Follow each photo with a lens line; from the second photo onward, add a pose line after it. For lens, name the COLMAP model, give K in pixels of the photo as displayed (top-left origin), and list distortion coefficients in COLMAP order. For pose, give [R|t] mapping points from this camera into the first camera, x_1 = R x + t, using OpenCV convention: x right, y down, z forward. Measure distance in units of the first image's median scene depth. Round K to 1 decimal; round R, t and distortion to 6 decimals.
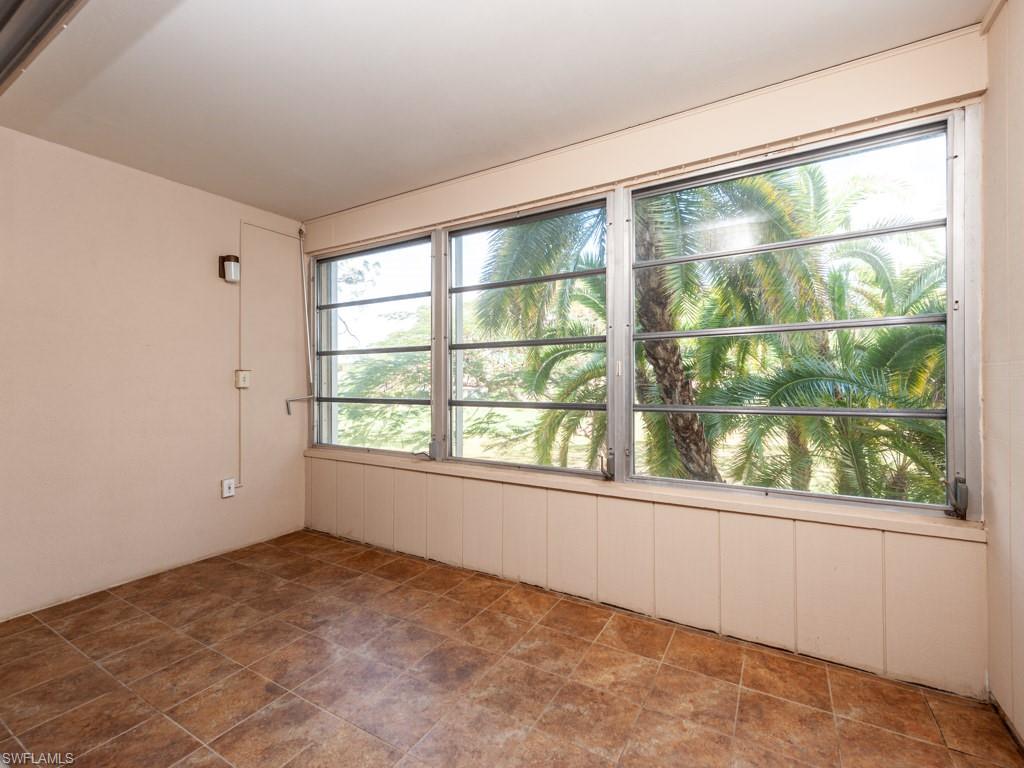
lens RADIAL K [[448.7, 0, 511.8], [0, 448.7, 383.7], [0, 0, 1]] dist [0.000937, -0.002934]
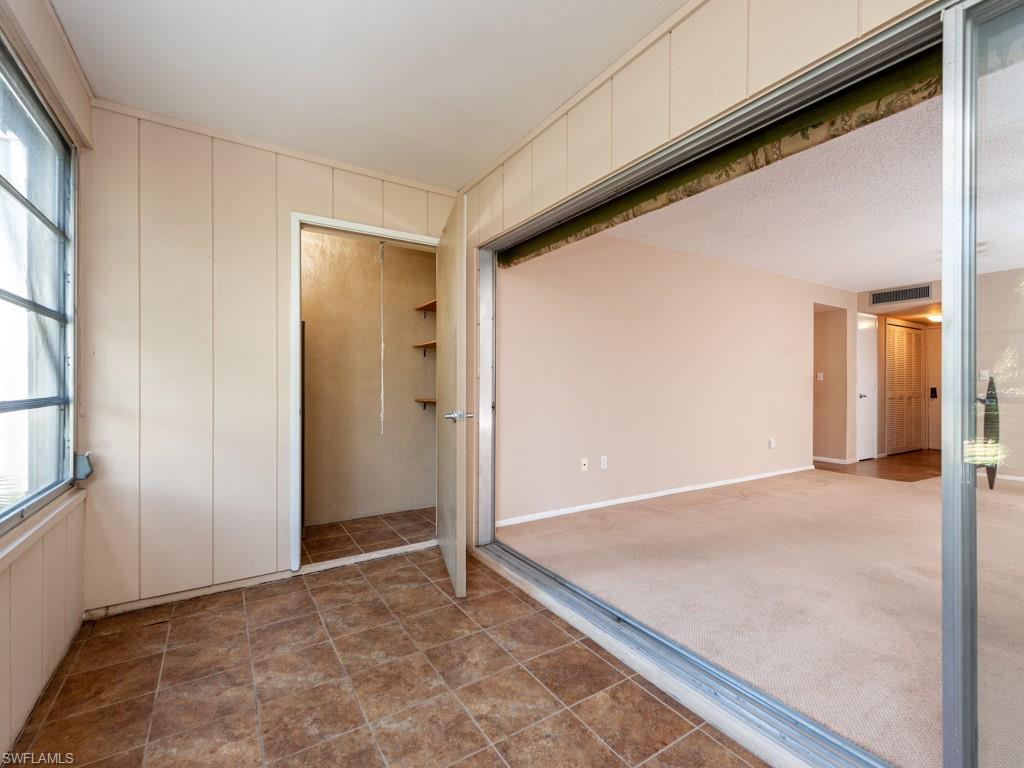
lens RADIAL K [[448.7, 0, 513.0], [0, 448.7, 382.9], [0, 0, 1]] dist [0.000937, -0.002934]
pose [[-0.890013, 0.008227, 0.455861, -0.600593], [0.005753, 0.999960, -0.006815, 0.042655], [-0.455899, -0.003443, -0.890025, 1.535070]]
